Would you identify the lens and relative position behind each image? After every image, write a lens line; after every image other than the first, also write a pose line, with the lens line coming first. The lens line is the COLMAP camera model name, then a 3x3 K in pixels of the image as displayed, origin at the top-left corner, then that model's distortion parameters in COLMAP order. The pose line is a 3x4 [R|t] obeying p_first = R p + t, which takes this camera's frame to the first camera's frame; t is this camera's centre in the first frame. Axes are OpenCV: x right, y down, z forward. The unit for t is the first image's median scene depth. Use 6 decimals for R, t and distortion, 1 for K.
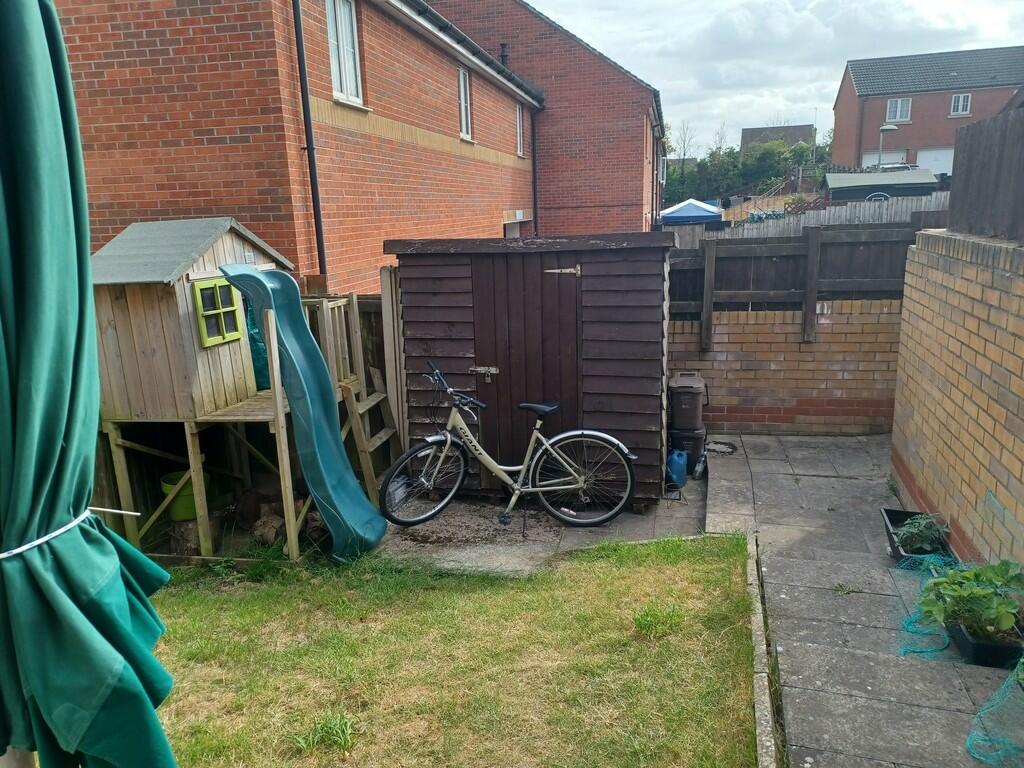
lens RADIAL K [[738.4, 0, 511.5], [0, 738.4, 384.3], [0, 0, 1]] dist [0.051315, -0.028845]
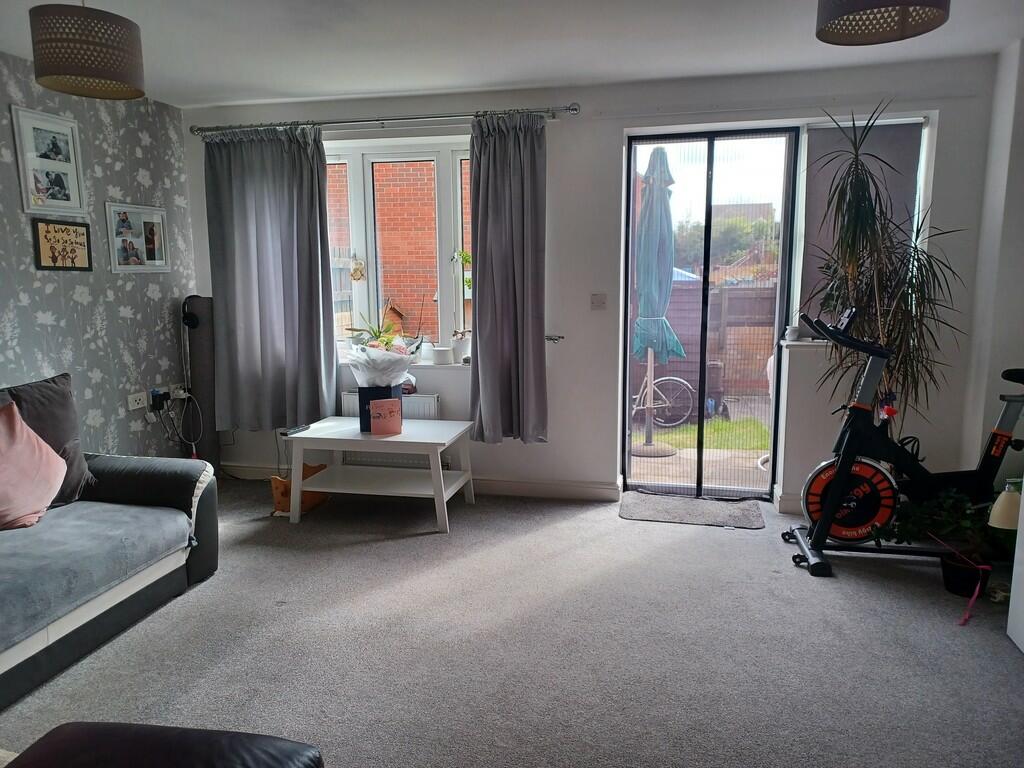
lens RADIAL K [[738.4, 0, 507.1], [0, 738.4, 387.9], [0, 0, 1]] dist [0.051315, -0.028845]
pose [[0.998983, 0.019625, 0.040596, -0.398241], [-0.016460, 0.996905, -0.076868, 0.235809], [-0.041978, 0.076122, 0.996214, -0.927362]]
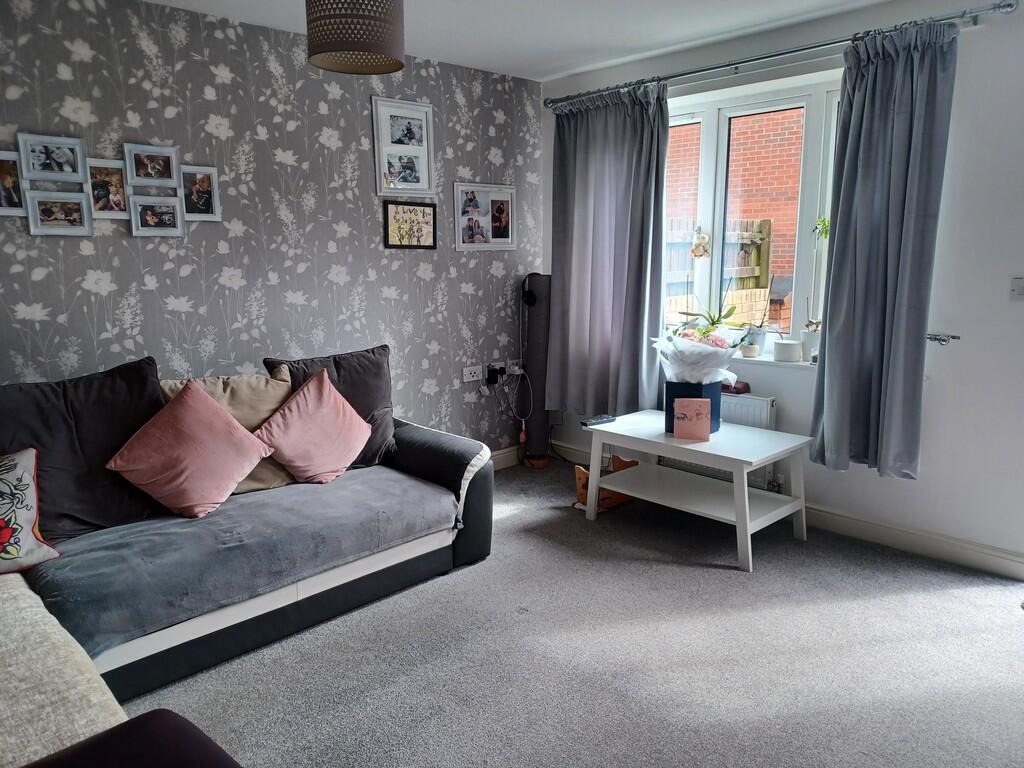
lens RADIAL K [[738.4, 0, 514.6], [0, 738.4, 386.9], [0, 0, 1]] dist [0.051315, -0.028845]
pose [[0.855673, 0.119277, -0.503584, -0.144119], [-0.137467, 0.990506, 0.001028, 0.145933], [0.498926, 0.068346, 0.863946, -0.595563]]
